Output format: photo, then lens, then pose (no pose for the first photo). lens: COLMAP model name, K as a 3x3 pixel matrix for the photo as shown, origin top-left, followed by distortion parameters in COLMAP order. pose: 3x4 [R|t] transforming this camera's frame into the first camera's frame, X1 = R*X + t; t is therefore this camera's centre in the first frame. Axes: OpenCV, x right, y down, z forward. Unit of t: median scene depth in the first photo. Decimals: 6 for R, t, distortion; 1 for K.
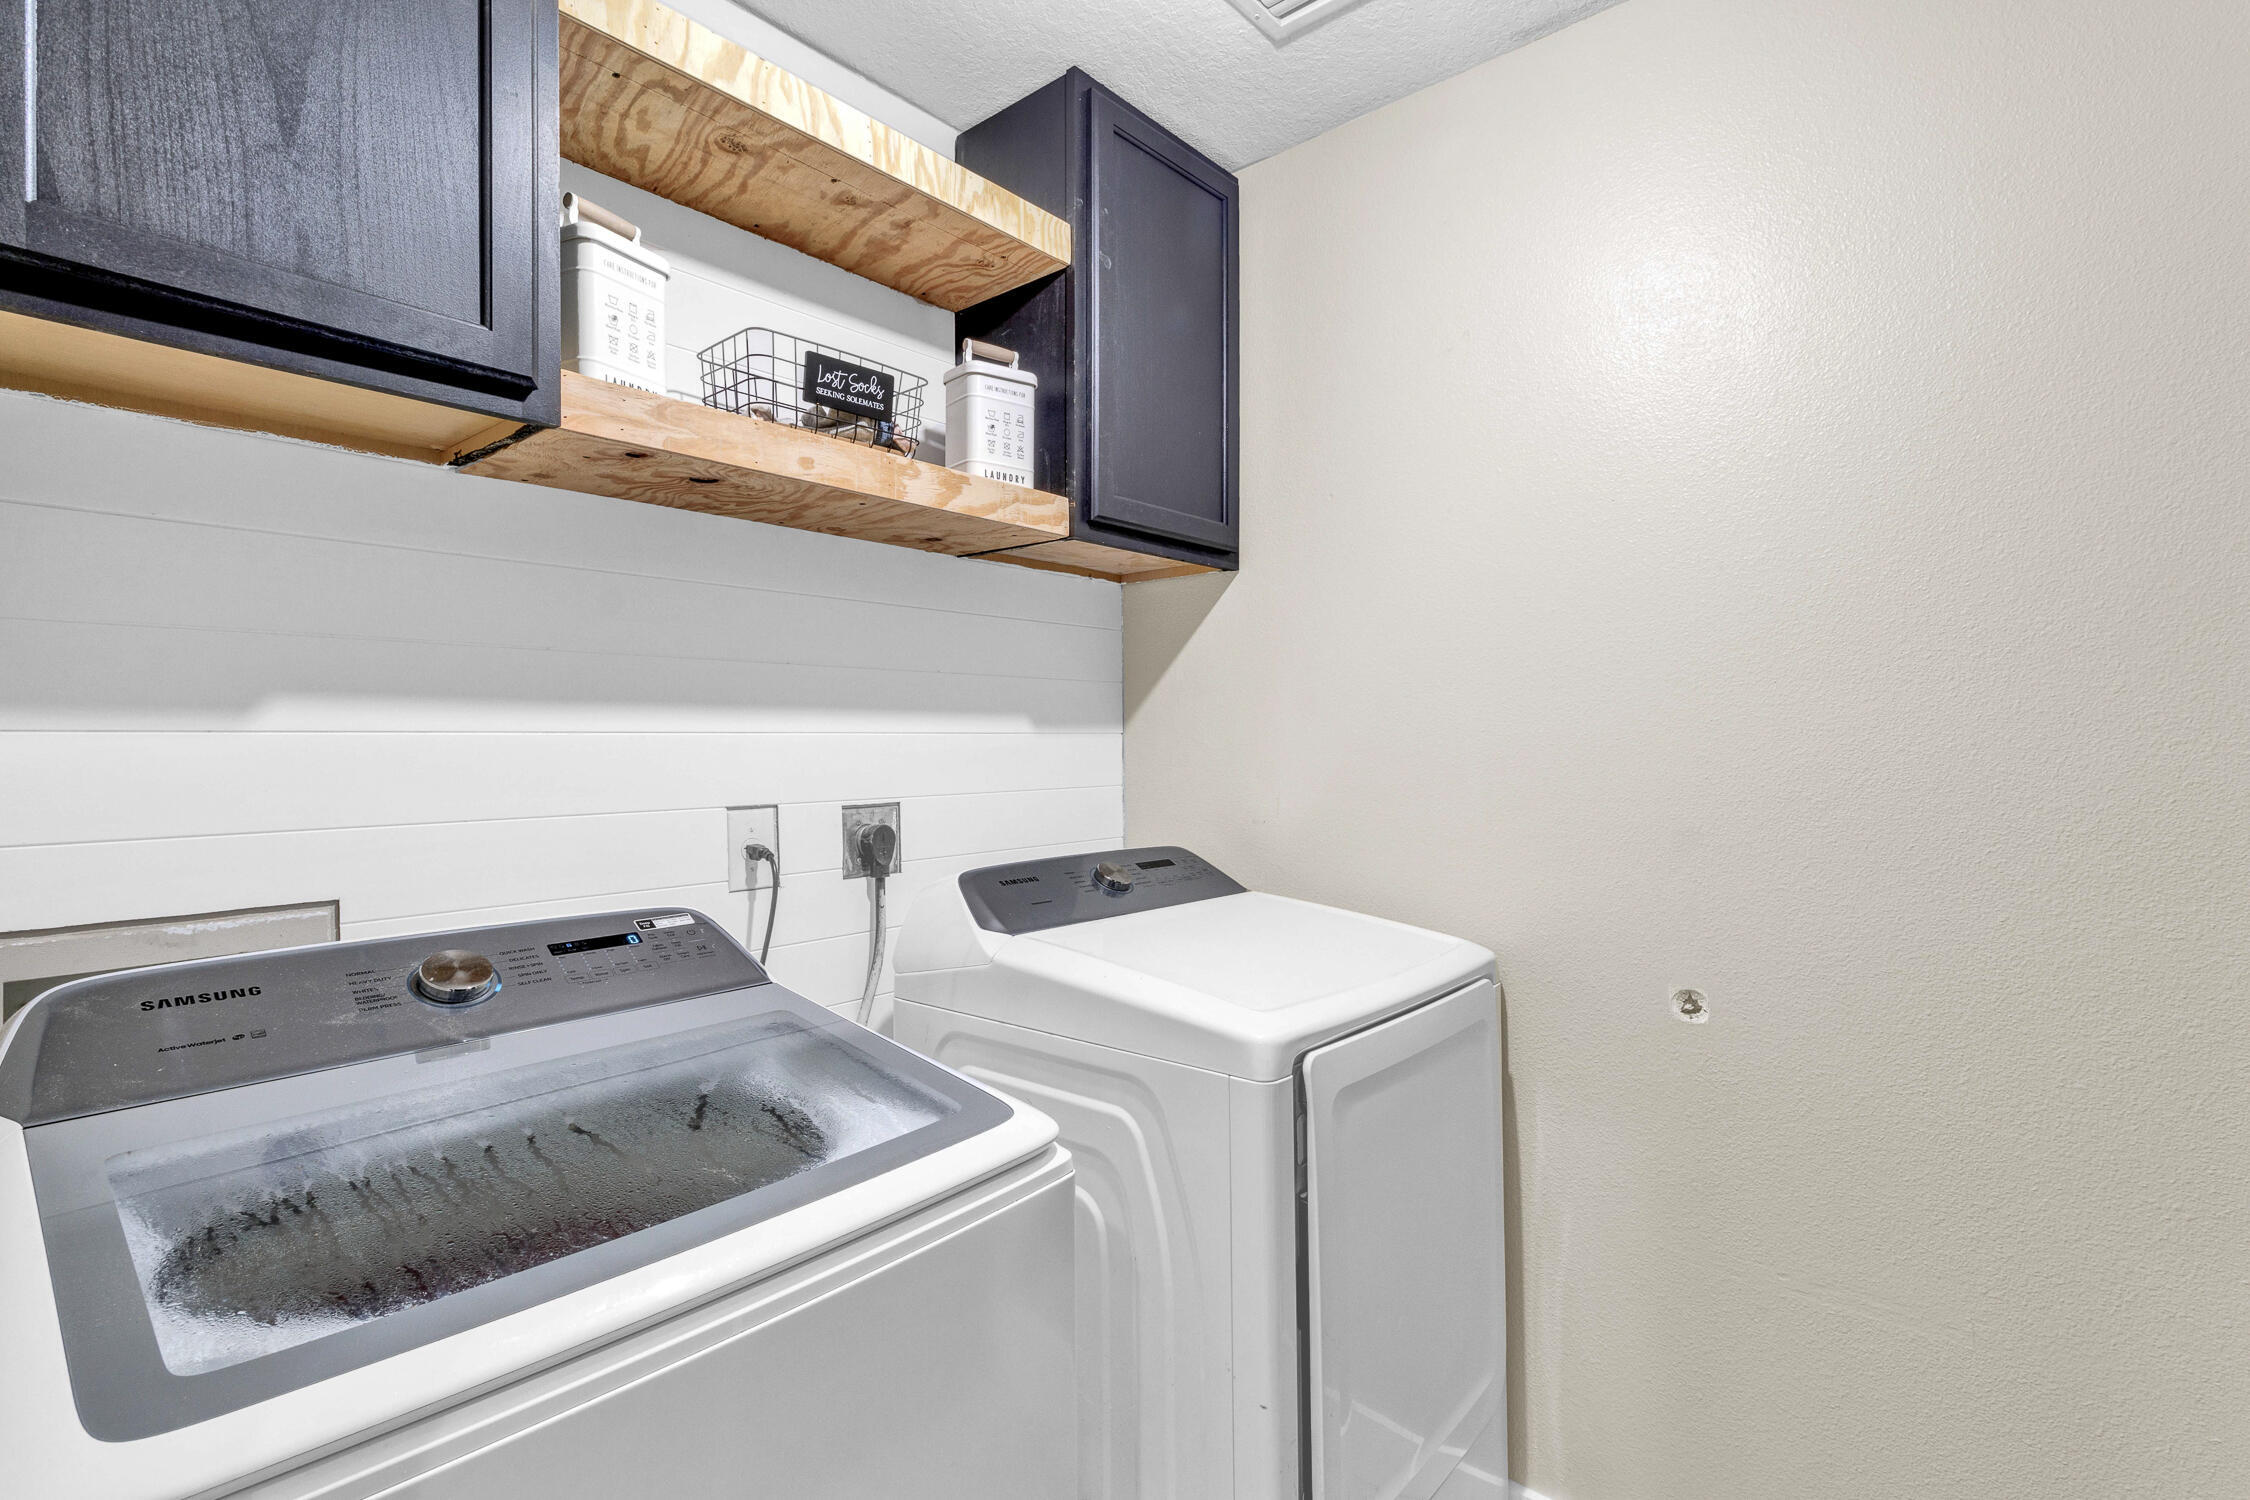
lens RADIAL K [[1056.5, 0, 1142.1], [0, 1056.5, 742.4], [0, 0, 1]] dist [0.000276, 0.000259]
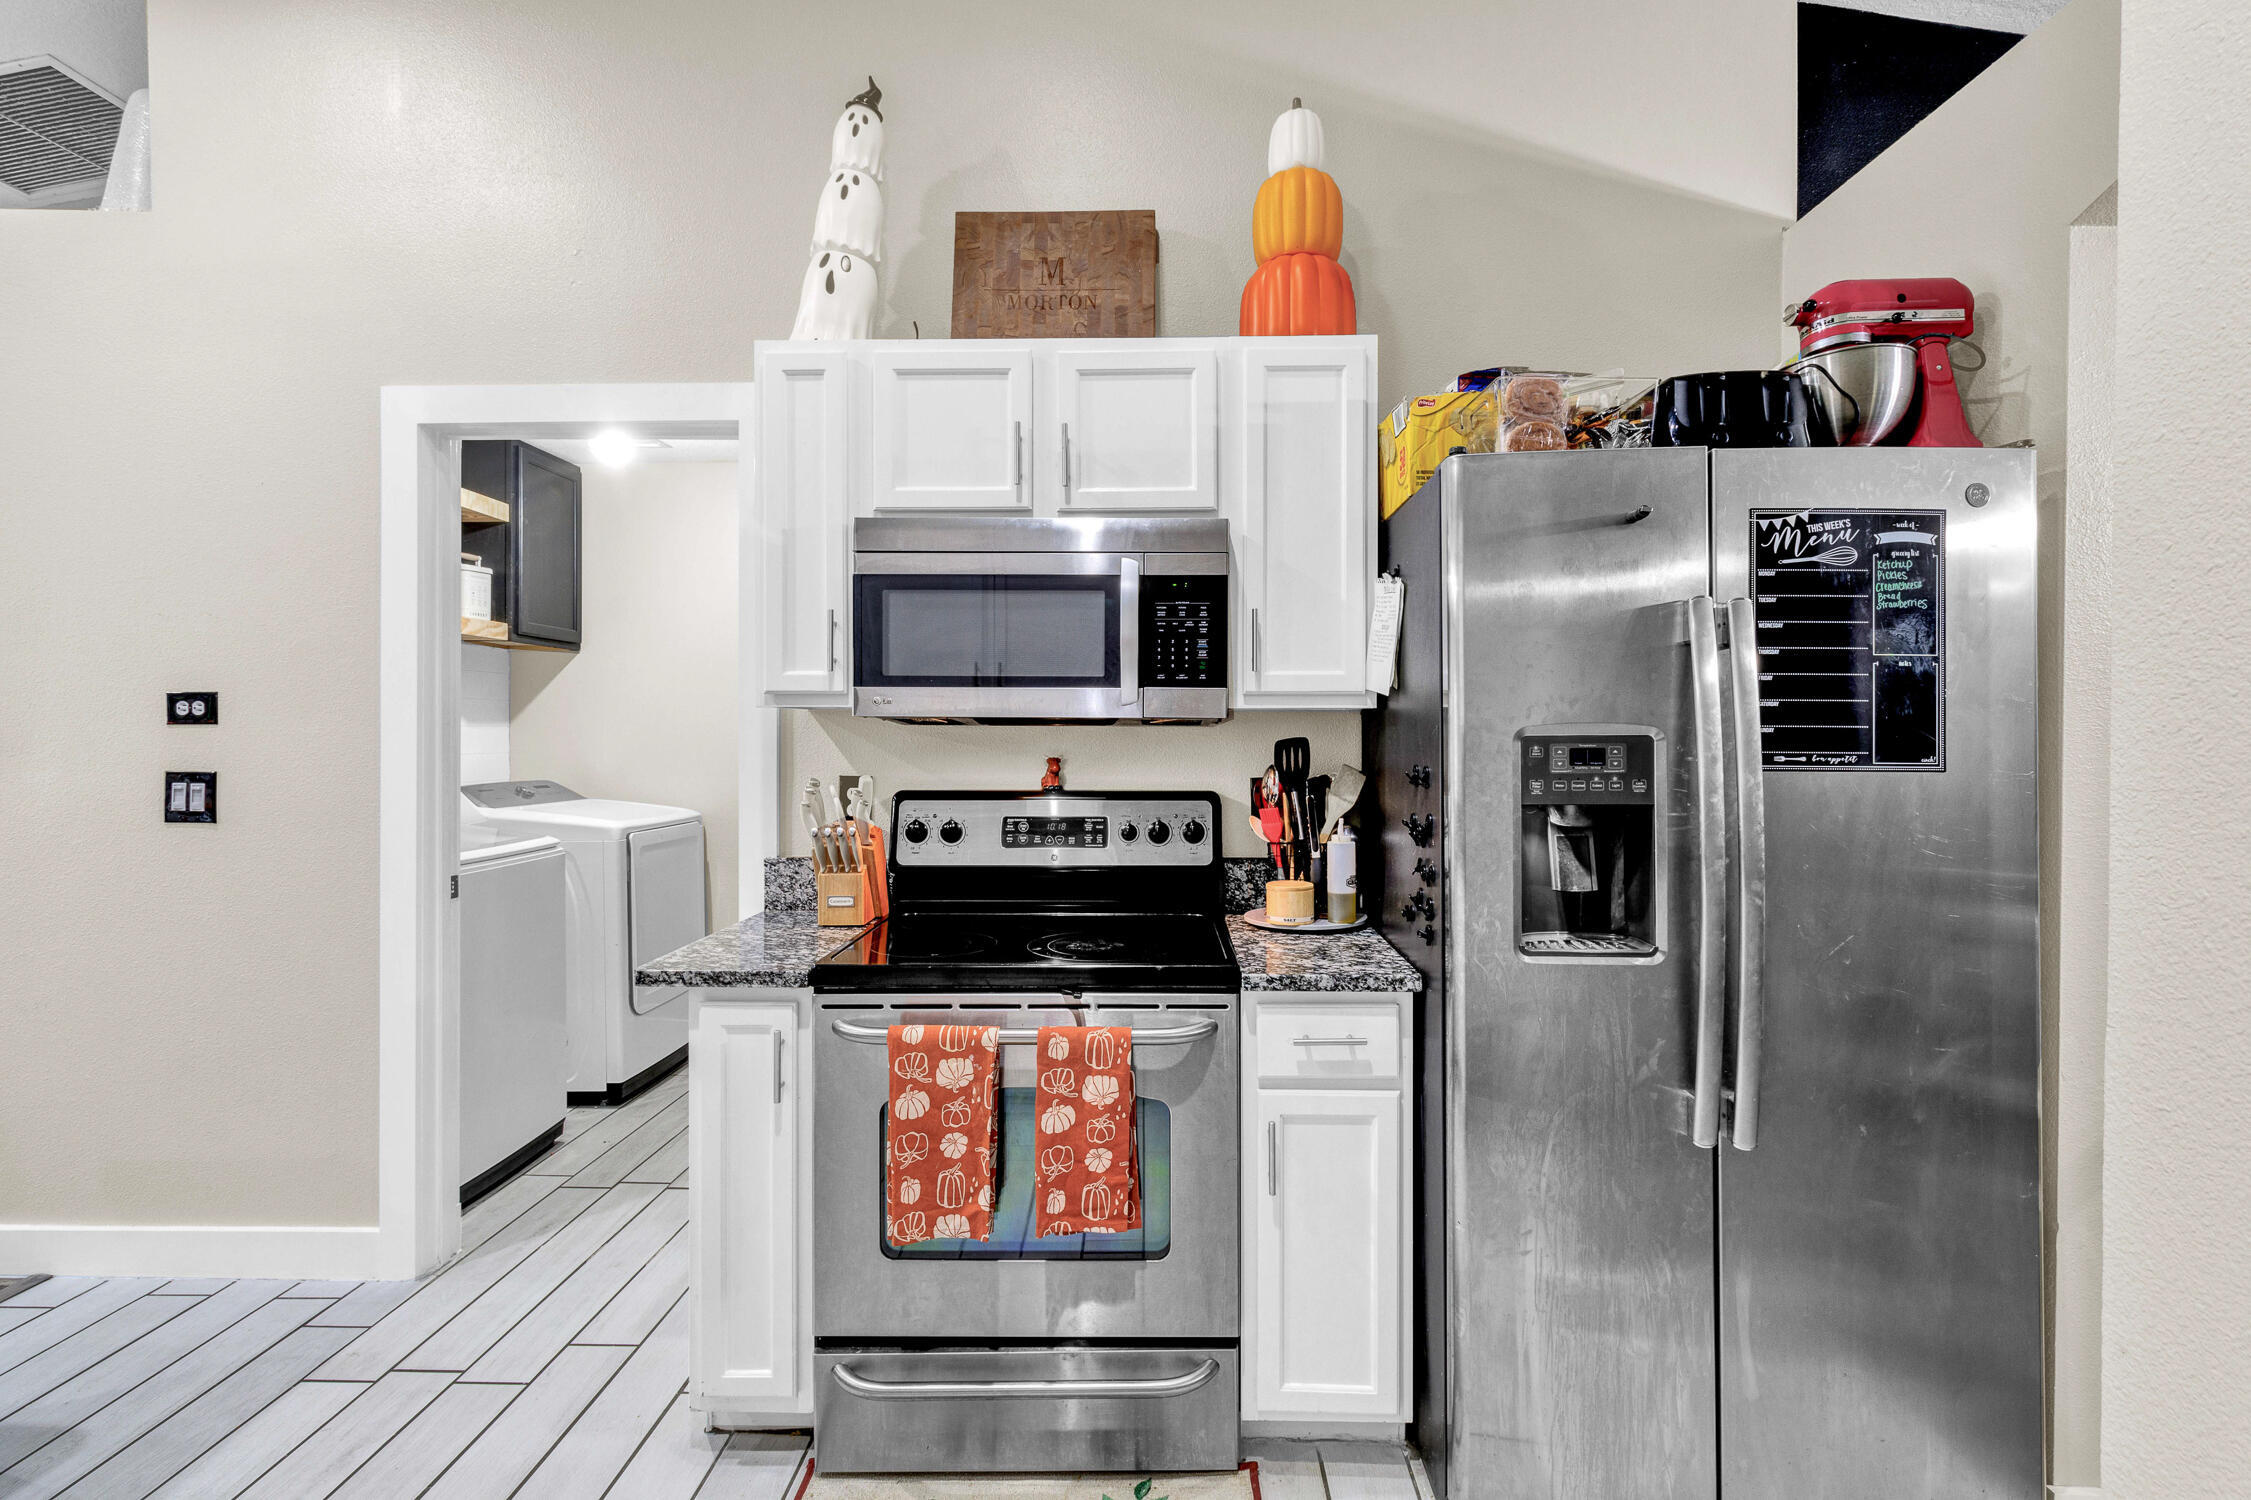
lens RADIAL K [[1056.9, 0, 1142.6], [0, 1056.9, 742.4], [0, 0, 1]] dist [0.000276, 0.000259]
pose [[0.771829, 0.002703, 0.635824, -0.464133], [0.005951, 0.999916, -0.011476, 0.061560], [-0.635802, 0.012641, 0.771749, -1.647091]]
